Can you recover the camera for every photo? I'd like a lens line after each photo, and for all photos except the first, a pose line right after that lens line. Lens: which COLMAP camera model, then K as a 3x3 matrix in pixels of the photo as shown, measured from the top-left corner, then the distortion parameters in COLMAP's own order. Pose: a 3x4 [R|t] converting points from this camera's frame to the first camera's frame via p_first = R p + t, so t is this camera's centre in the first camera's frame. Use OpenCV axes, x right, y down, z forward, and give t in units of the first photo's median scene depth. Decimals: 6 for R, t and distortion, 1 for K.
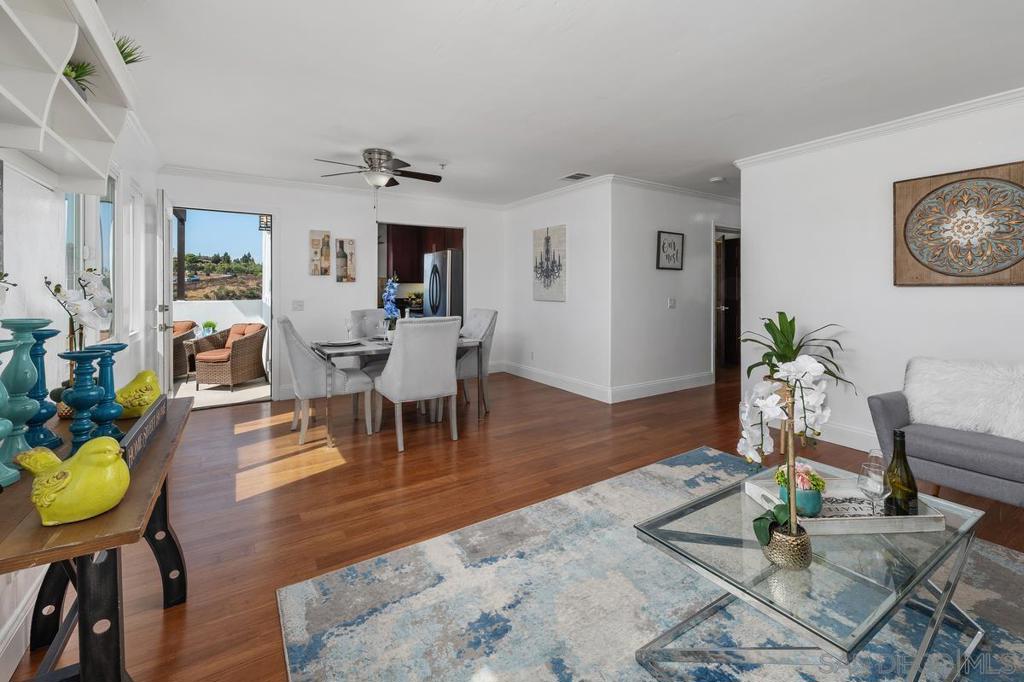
lens RADIAL K [[438.3, 0, 515.2], [0, 438.3, 288.2], [0, 0, 1]] dist [-0.000177, -0.000216]
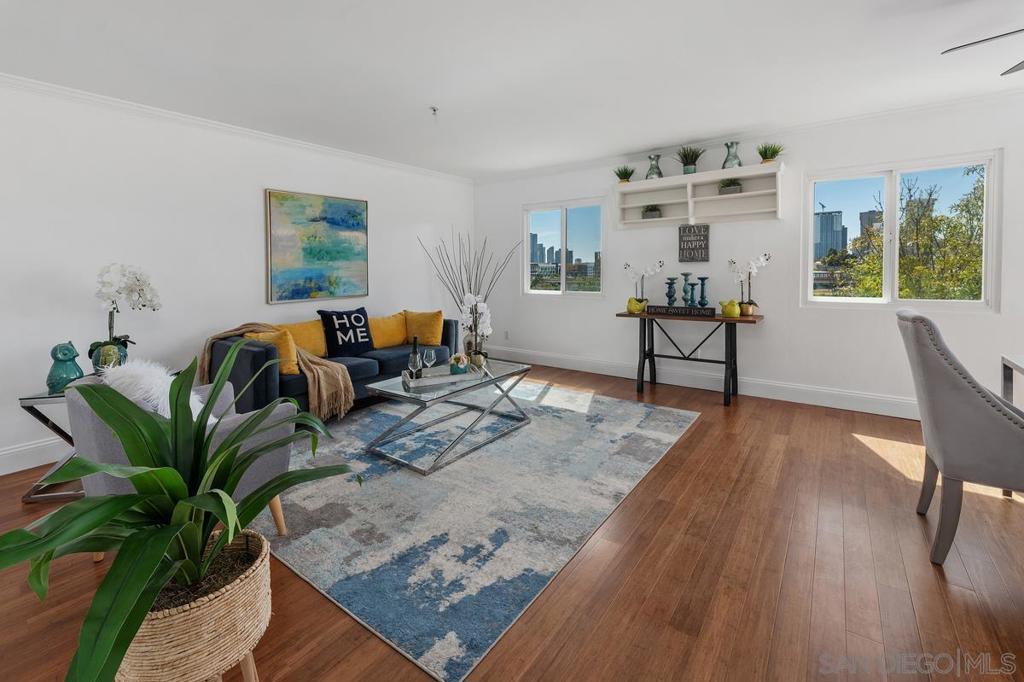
lens RADIAL K [[432.4, 0, 507.0], [0, 432.4, 279.4], [0, 0, 1]] dist [-0.000257, -0.000051]
pose [[-0.940210, 0.028330, -0.339415, 0.623900], [0.019458, 0.999375, 0.029514, 0.001281], [0.340039, 0.021145, -0.940174, 1.673846]]
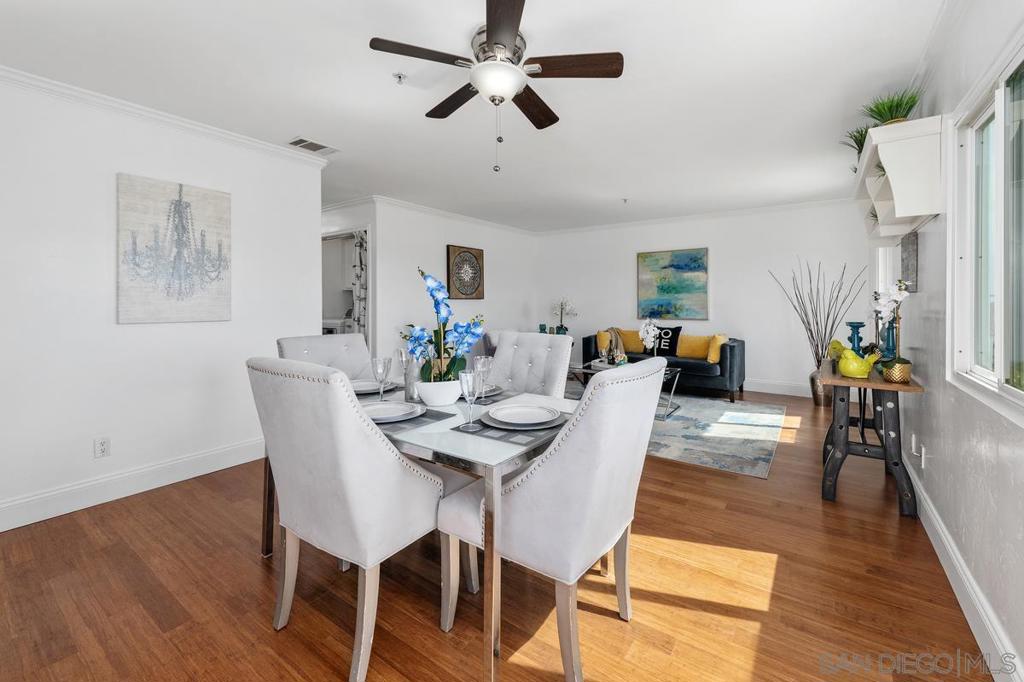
lens RADIAL K [[428.8, 0, 516.1], [0, 428.8, 303.6], [0, 0, 1]] dist [0.000480, 0.000017]
pose [[-0.374045, -0.000787, 0.927410, -1.114535], [0.003190, 0.999993, 0.002135, 0.012911], [-0.927405, 0.003757, -0.374040, 1.631479]]
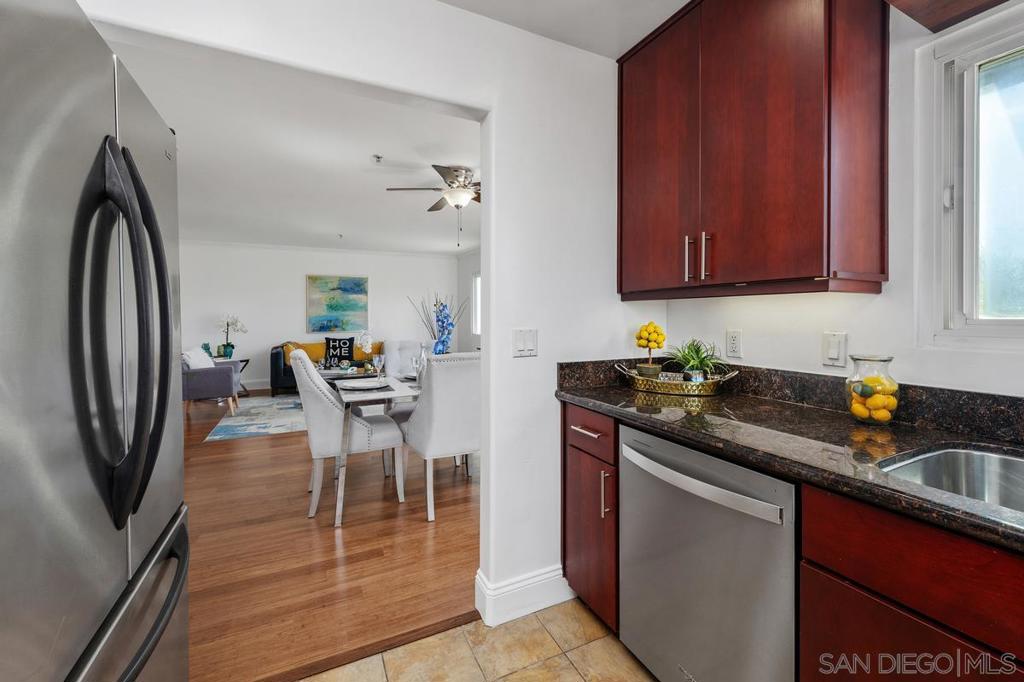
lens RADIAL K [[422.7, 0, 508.4], [0, 422.7, 317.7], [0, 0, 1]] dist [-0.001263, -0.000099]
pose [[-0.991868, 0.006513, 0.127102, -0.749270], [0.007627, 0.999937, 0.008281, -0.004007], [-0.127040, 0.009183, -0.991855, 2.616218]]
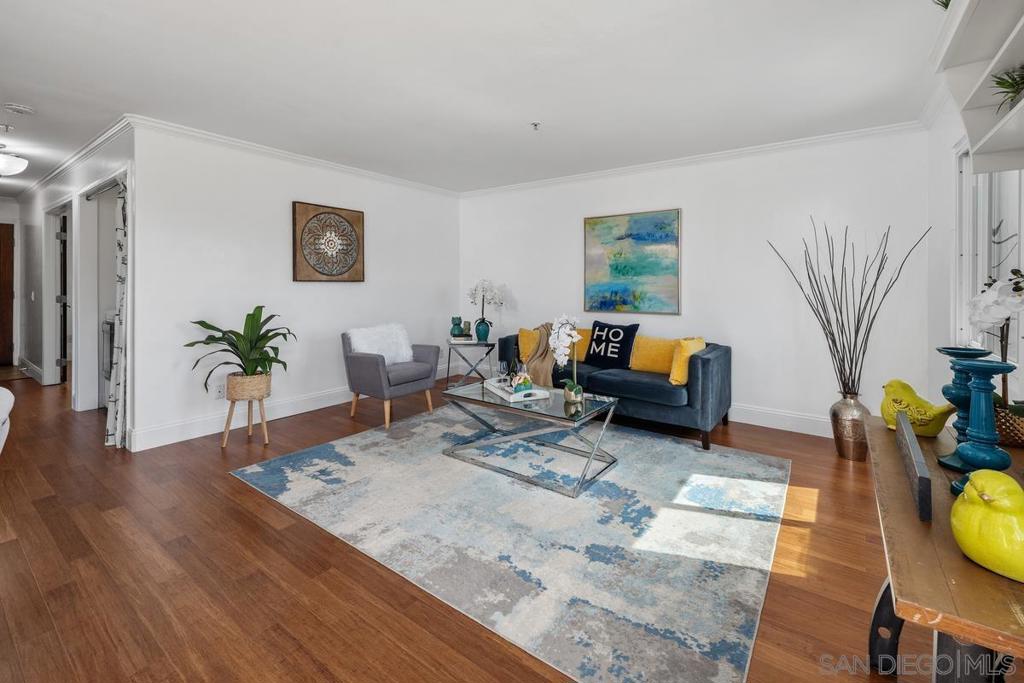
lens RADIAL K [[438.3, 0, 515.2], [0, 438.3, 288.7], [0, 0, 1]] dist [-0.000177, -0.000216]
pose [[-0.363032, -0.008388, 0.931739, -0.661608], [-0.003854, 0.999964, 0.007500, 0.004700], [-0.931769, -0.000868, -0.363052, 0.985330]]
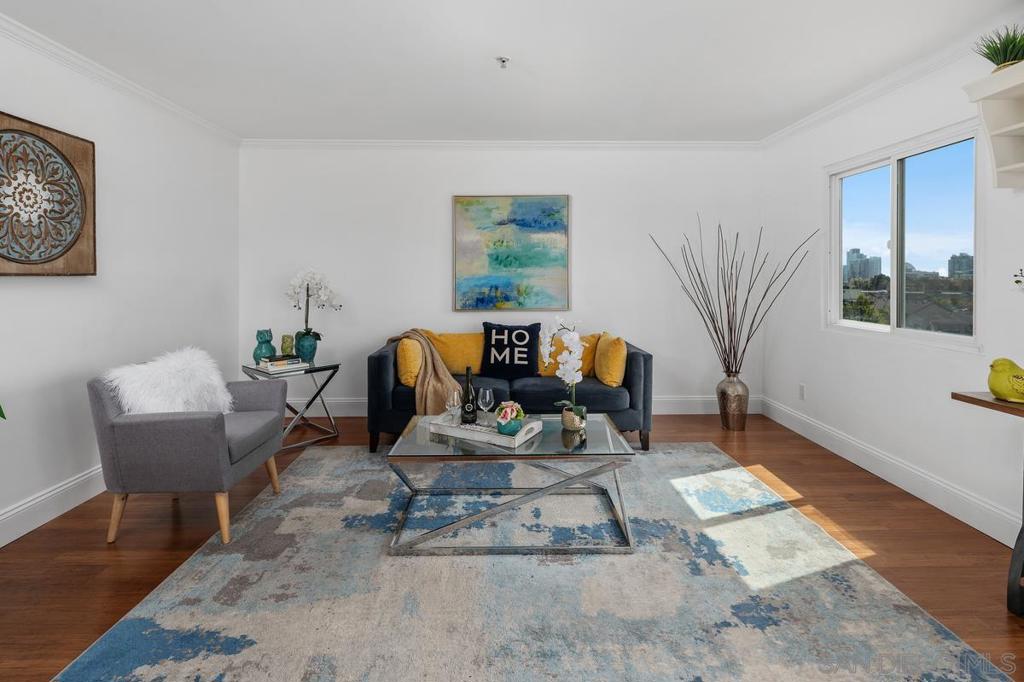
lens RADIAL K [[473.5, 0, 515.1], [0, 473.5, 278.0], [0, 0, 1]] dist [-0.000655, -0.000238]
pose [[-0.851857, 0.005477, 0.523746, -0.094764], [0.005413, 0.999984, -0.001652, 0.003326], [-0.523747, 0.001428, -0.851873, 1.288920]]
